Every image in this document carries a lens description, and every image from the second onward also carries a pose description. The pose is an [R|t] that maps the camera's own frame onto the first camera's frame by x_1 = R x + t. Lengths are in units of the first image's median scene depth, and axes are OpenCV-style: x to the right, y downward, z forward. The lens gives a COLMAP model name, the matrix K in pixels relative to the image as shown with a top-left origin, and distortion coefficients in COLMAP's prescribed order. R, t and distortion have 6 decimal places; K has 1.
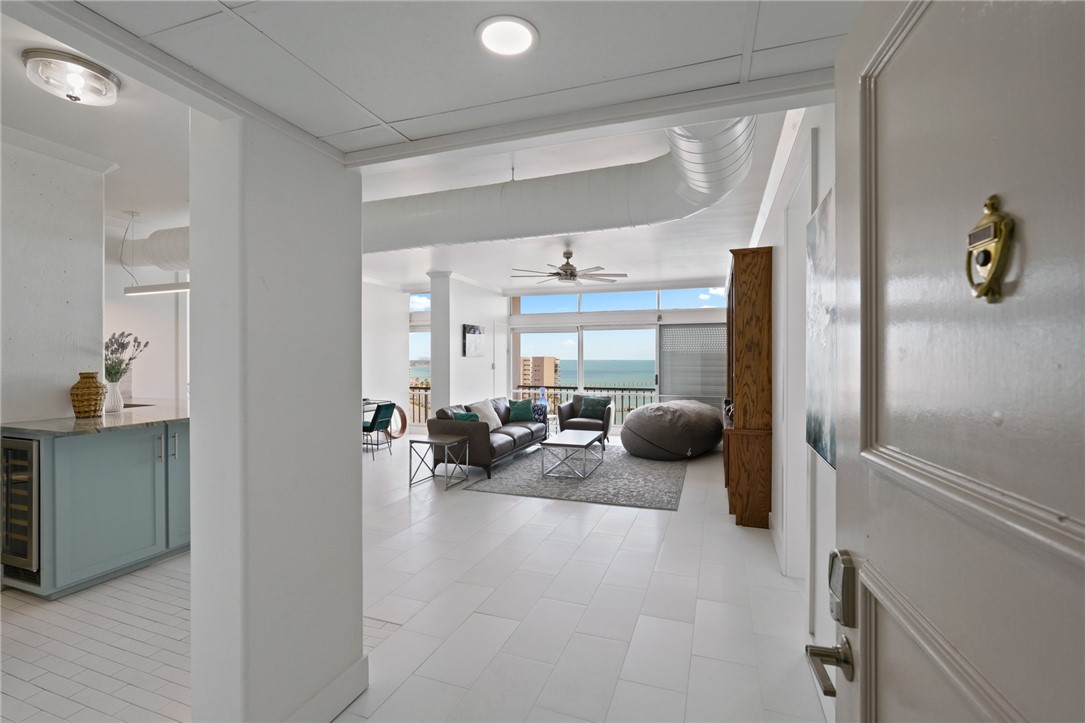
lens RADIAL K [[488.4, 0, 536.2], [0, 488.4, 351.9], [0, 0, 1]] dist [-0.015124, 0.006390]
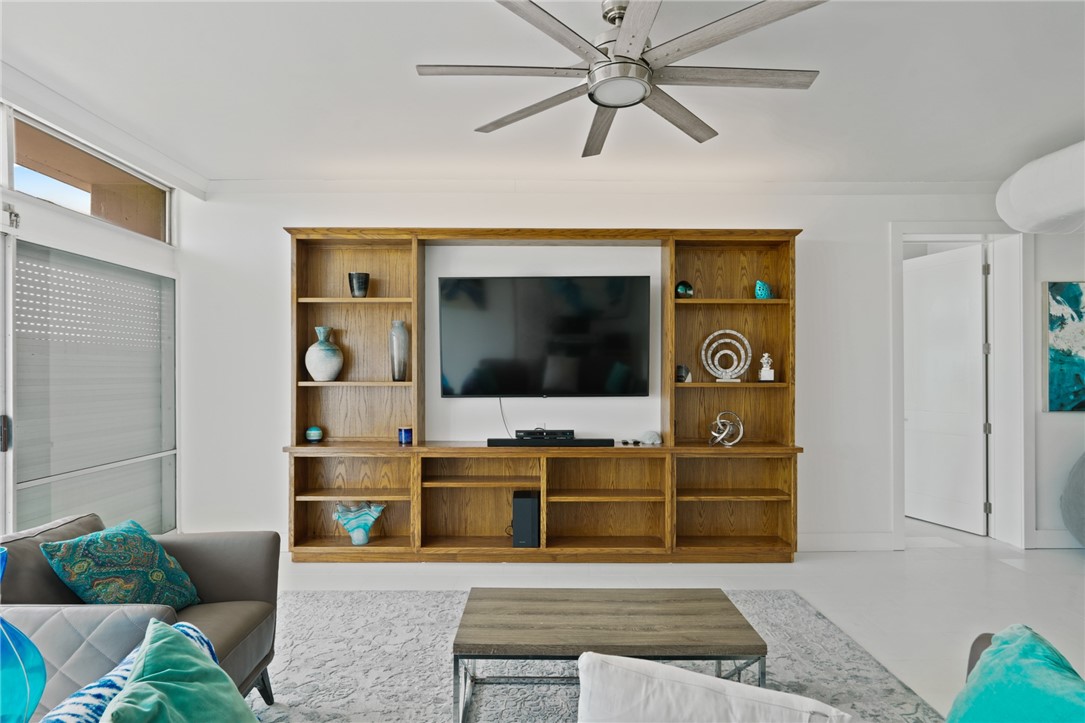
lens RADIAL K [[602.3, 0, 533.5], [0, 602.3, 370.9], [0, 0, 1]] dist [-0.000222, 0.001410]
pose [[-0.358022, -0.000342, 0.933713, -0.198695], [-0.013165, 0.999902, -0.004681, 0.019659], [-0.933620, -0.013969, -0.357991, 0.918106]]
